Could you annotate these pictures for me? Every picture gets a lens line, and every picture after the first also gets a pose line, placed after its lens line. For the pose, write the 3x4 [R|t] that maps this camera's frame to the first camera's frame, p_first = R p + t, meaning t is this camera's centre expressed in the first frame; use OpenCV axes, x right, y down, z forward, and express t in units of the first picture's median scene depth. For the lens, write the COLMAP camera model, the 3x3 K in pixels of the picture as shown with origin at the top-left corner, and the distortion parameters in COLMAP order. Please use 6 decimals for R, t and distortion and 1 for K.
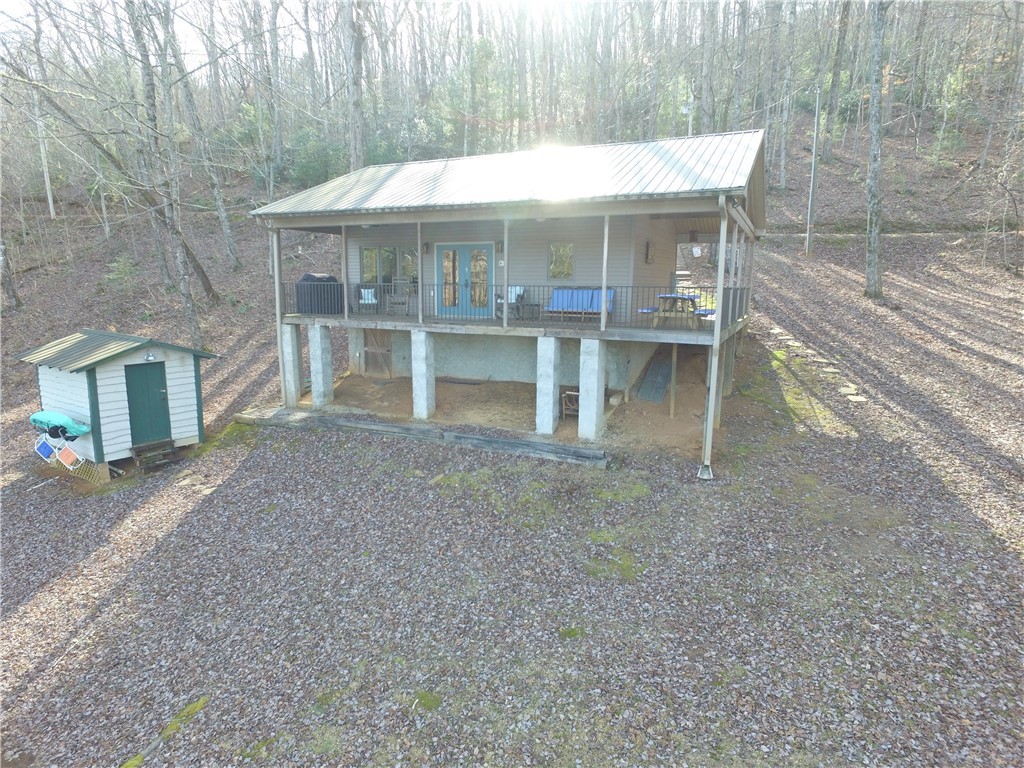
lens RADIAL K [[595.7, 0, 505.9], [0, 595.7, 384.8], [0, 0, 1]] dist [-0.009931, 0.013557]
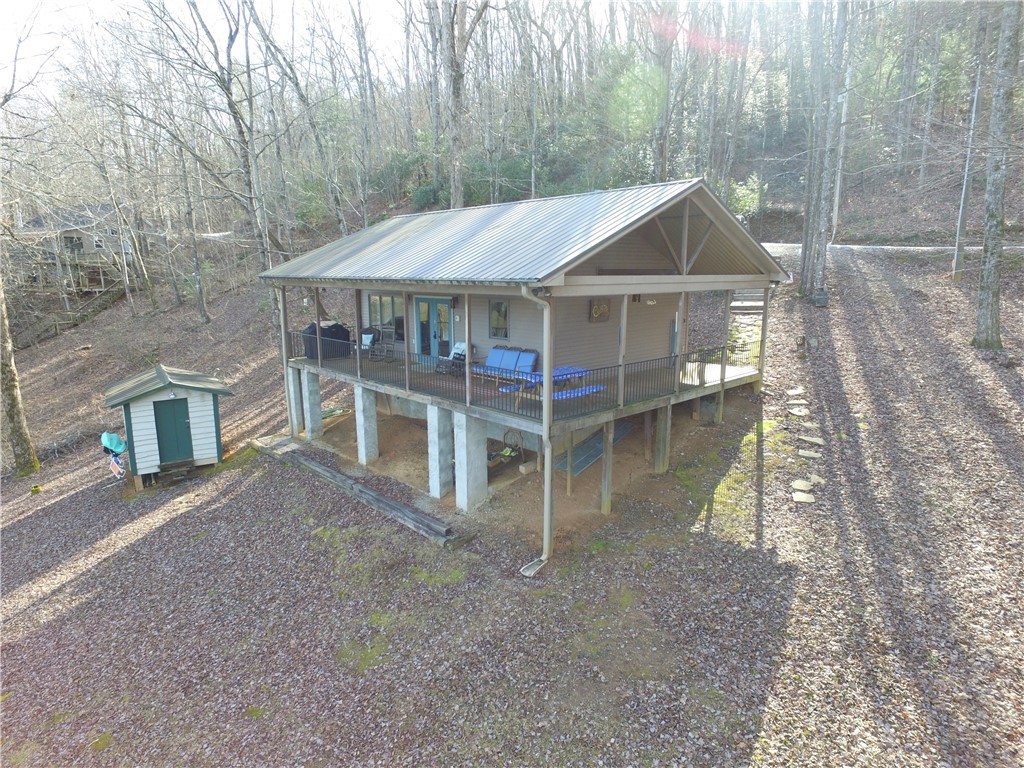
lens RADIAL K [[595.7, 0, 509.3], [0, 595.7, 383.8], [0, 0, 1]] dist [-0.009931, 0.013557]
pose [[0.928090, 0.059033, -0.367647, 0.532492], [-0.051726, 0.998219, 0.029706, -0.146011], [0.368746, -0.008553, 0.929491, 0.086208]]
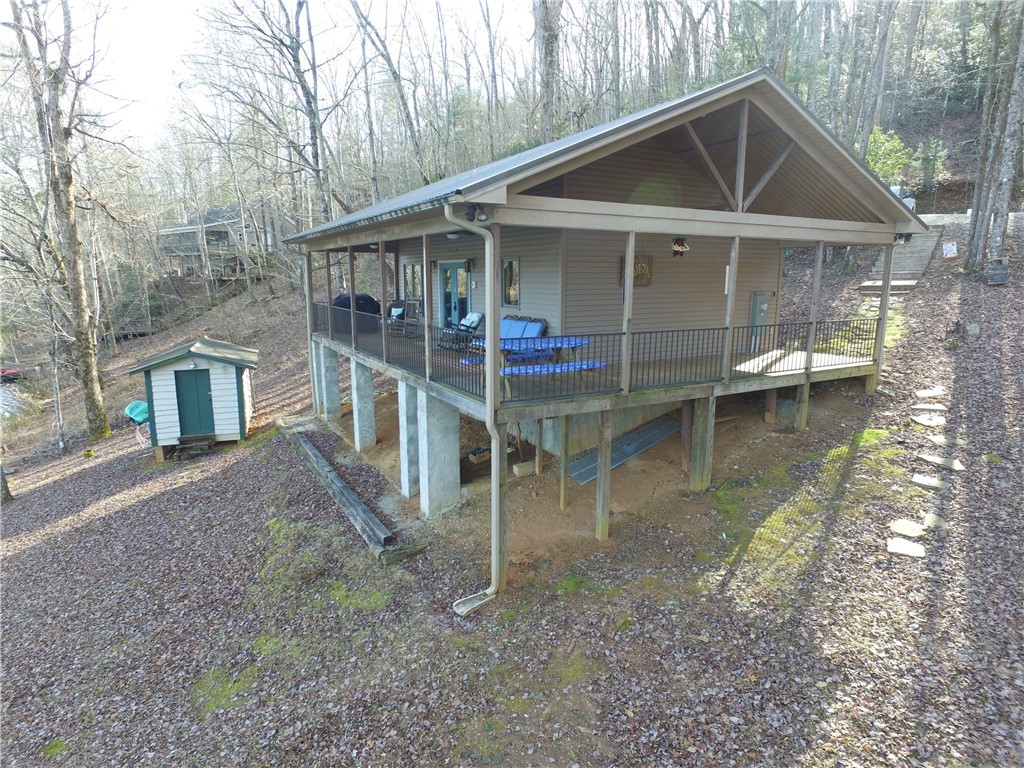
lens RADIAL K [[595.7, 0, 509.4], [0, 595.7, 384.3], [0, 0, 1]] dist [-0.009931, 0.013557]
pose [[0.811396, 0.098524, -0.576134, 0.627344], [-0.091961, 0.994933, 0.040629, -0.116558], [0.577218, 0.020015, 0.816345, 0.383497]]
